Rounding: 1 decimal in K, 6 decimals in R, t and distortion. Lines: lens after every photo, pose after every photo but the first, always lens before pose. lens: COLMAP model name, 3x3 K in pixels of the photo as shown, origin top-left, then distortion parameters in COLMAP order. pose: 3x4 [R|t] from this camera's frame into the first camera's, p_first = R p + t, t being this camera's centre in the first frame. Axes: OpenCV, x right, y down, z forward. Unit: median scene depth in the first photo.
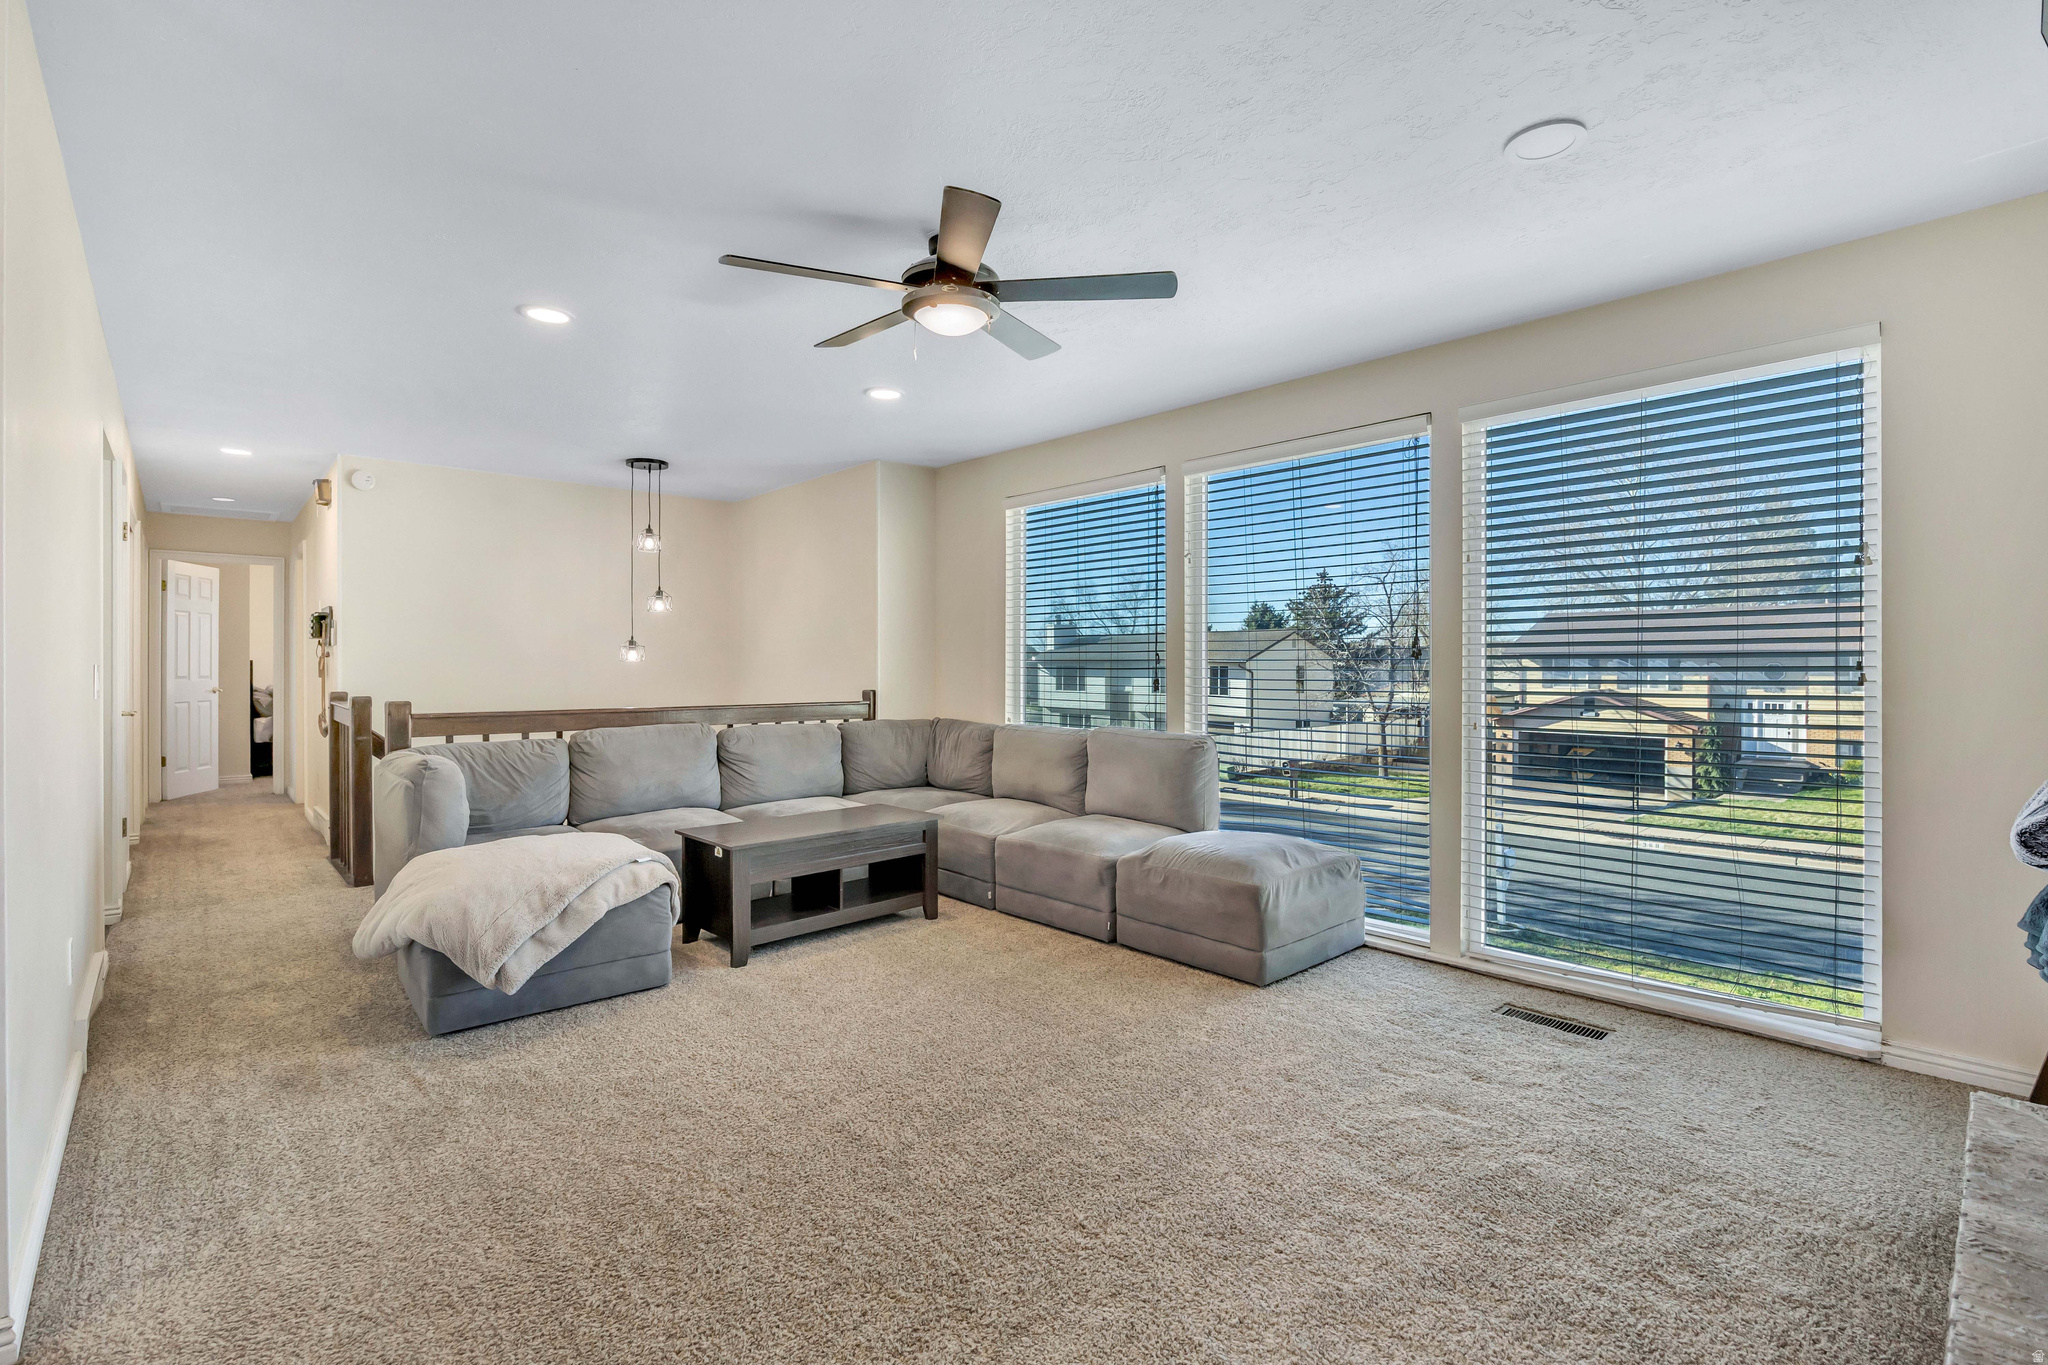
lens RADIAL K [[920.4, 0, 1026.6], [0, 920.4, 670.3], [0, 0, 1]] dist [-0.014861, 0.000238]
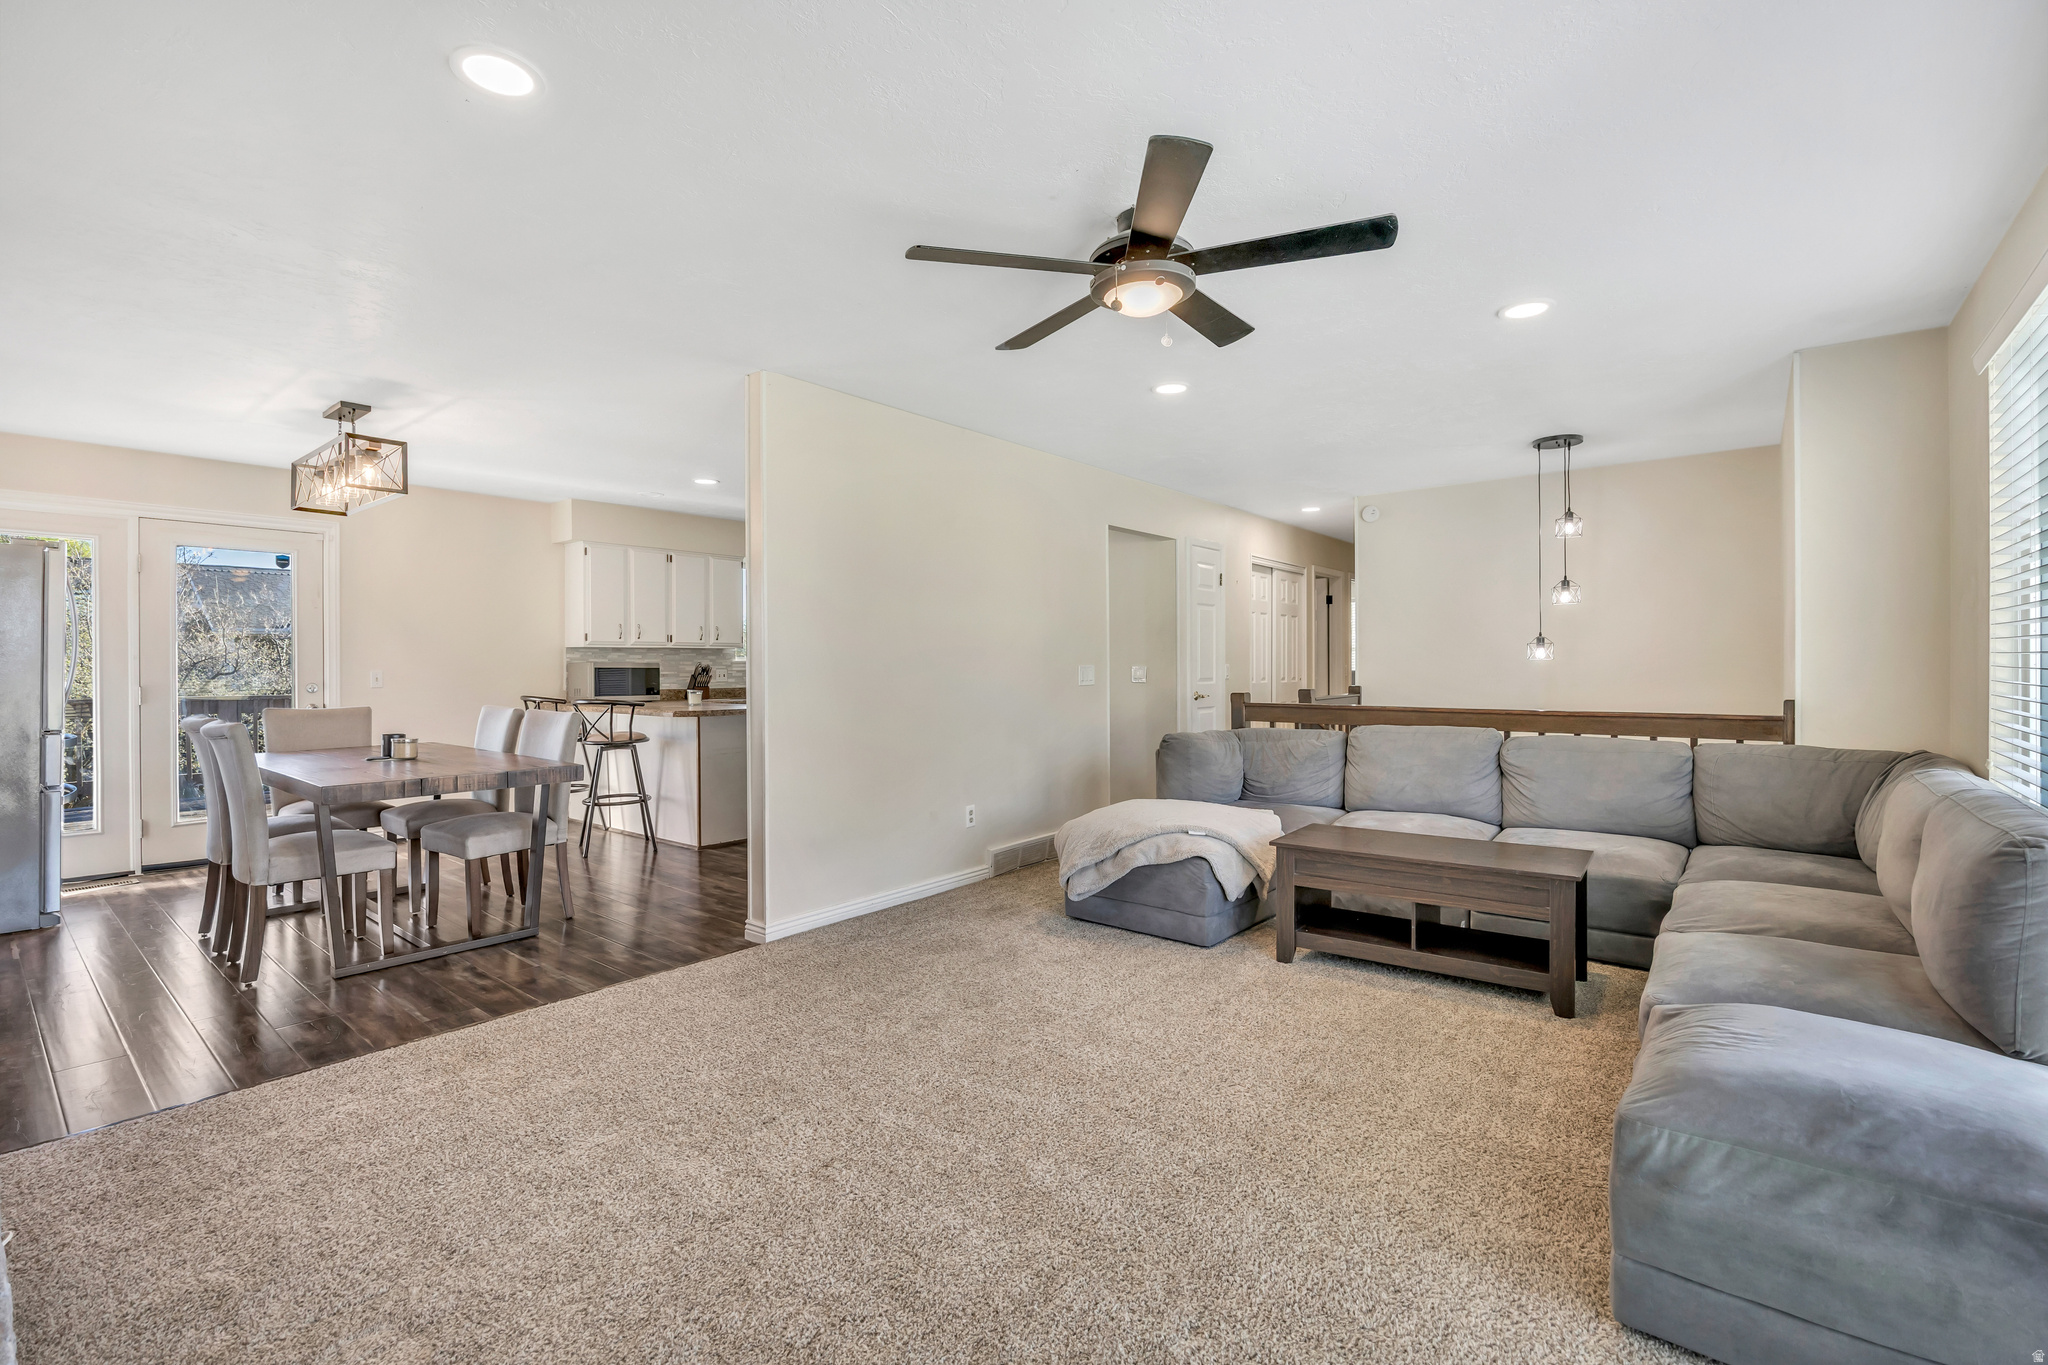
lens RADIAL K [[868.7, 0, 998.0], [0, 868.7, 685.6], [0, 0, 1]] dist [-0.026452, 0.000137]
pose [[0.136328, 0.018855, -0.990484, 0.561826], [0.000418, 0.999818, 0.019090, -0.000676], [0.990664, -0.003016, 0.136295, 0.538453]]
